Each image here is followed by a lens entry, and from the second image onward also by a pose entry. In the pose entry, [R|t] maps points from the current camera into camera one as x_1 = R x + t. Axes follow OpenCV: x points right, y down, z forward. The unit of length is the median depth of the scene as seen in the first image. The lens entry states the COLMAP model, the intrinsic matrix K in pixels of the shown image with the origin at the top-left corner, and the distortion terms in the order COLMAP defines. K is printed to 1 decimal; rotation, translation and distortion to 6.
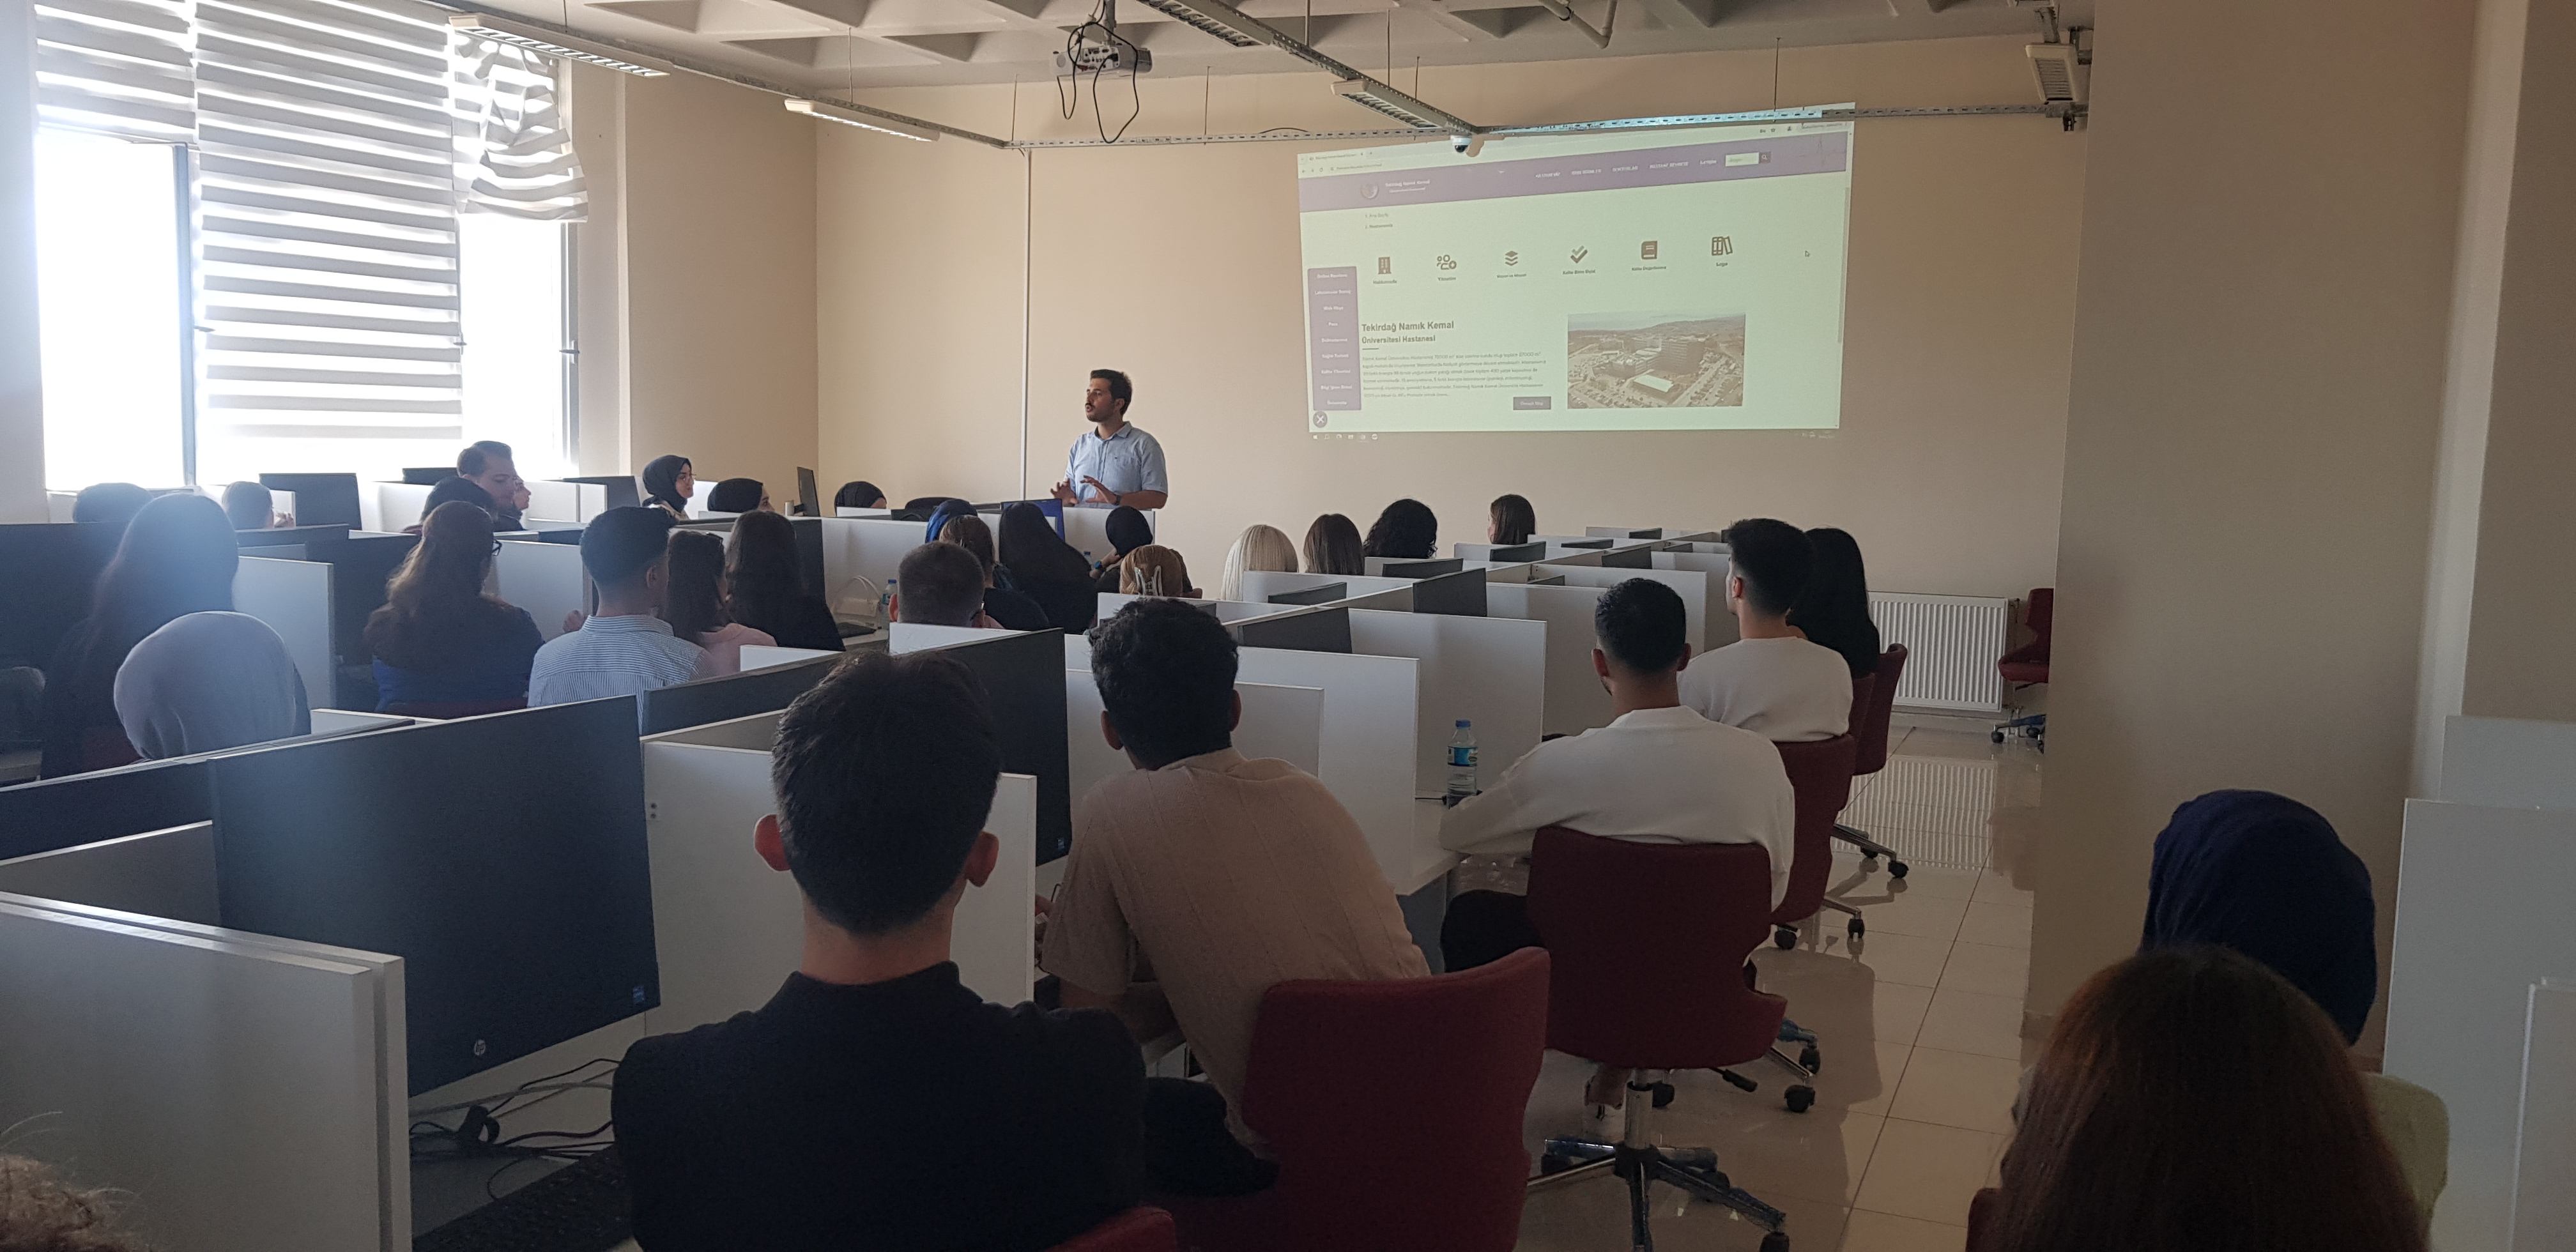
lens RADIAL K [[2039.5, 0, 1300.2], [0, 2039.5, 628.5], [0, 0, 1]] dist [0.052407, -0.085336]
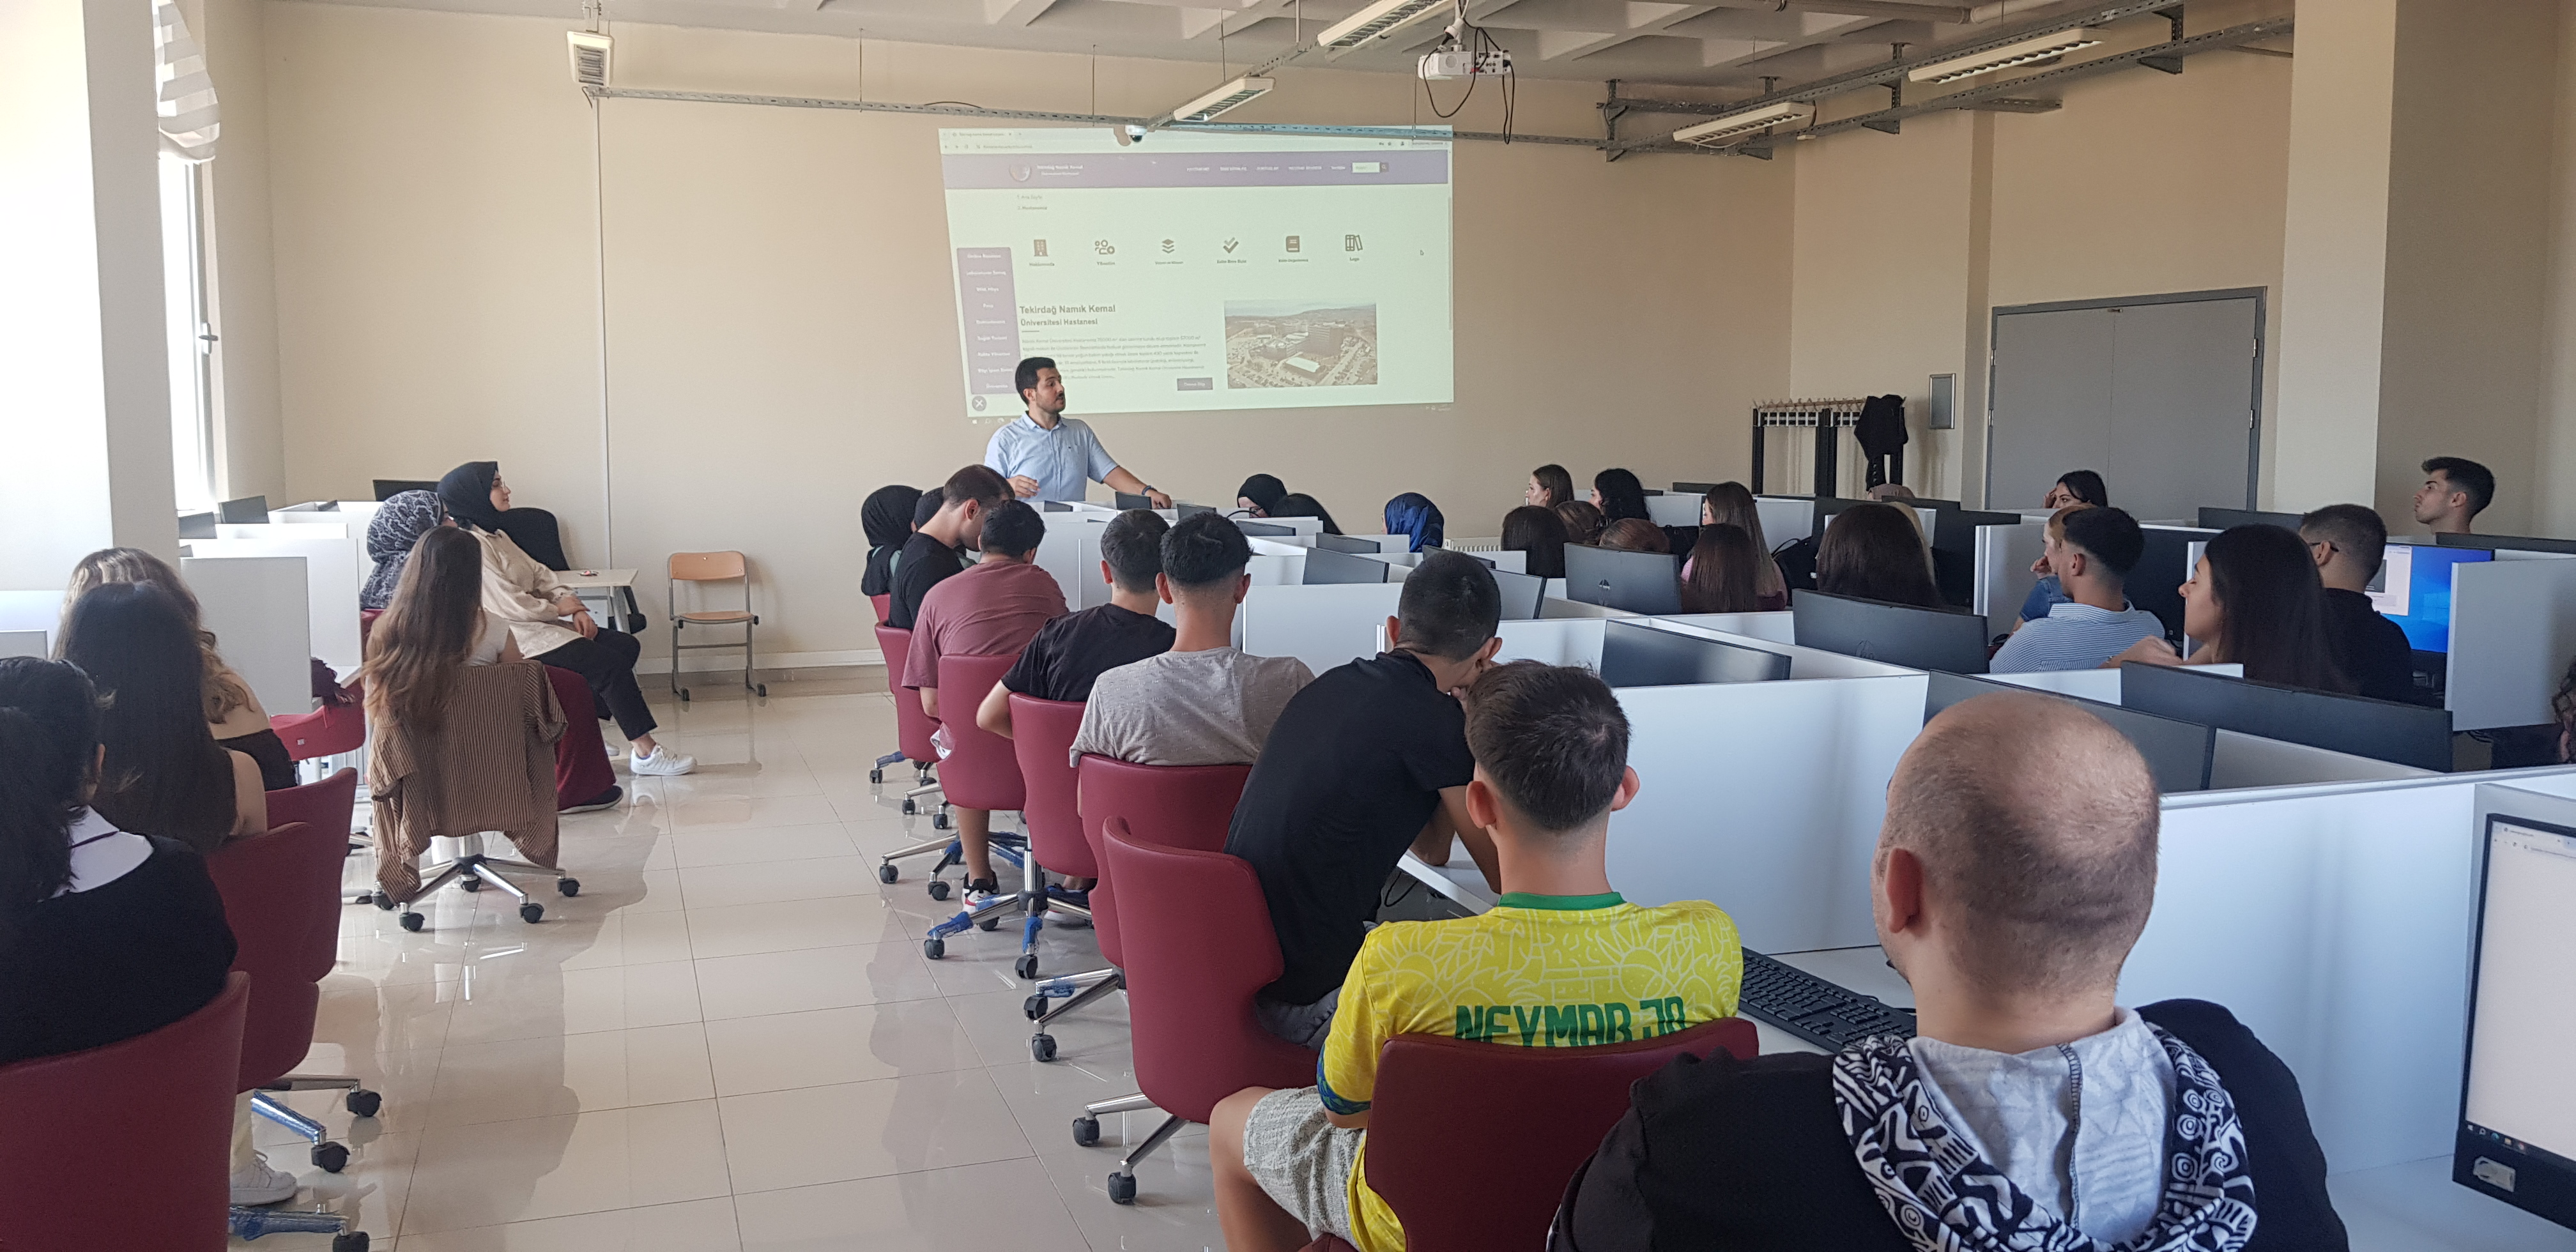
lens RADIAL K [[2039.5, 0, 1293.6], [0, 2039.5, 627.2], [0, 0, 1]] dist [0.052407, -0.085336]
pose [[0.733511, -0.091564, 0.673481, -0.571281], [0.087878, 0.995343, 0.039611, -0.022344], [-0.673972, 0.030129, 0.738142, 0.188342]]
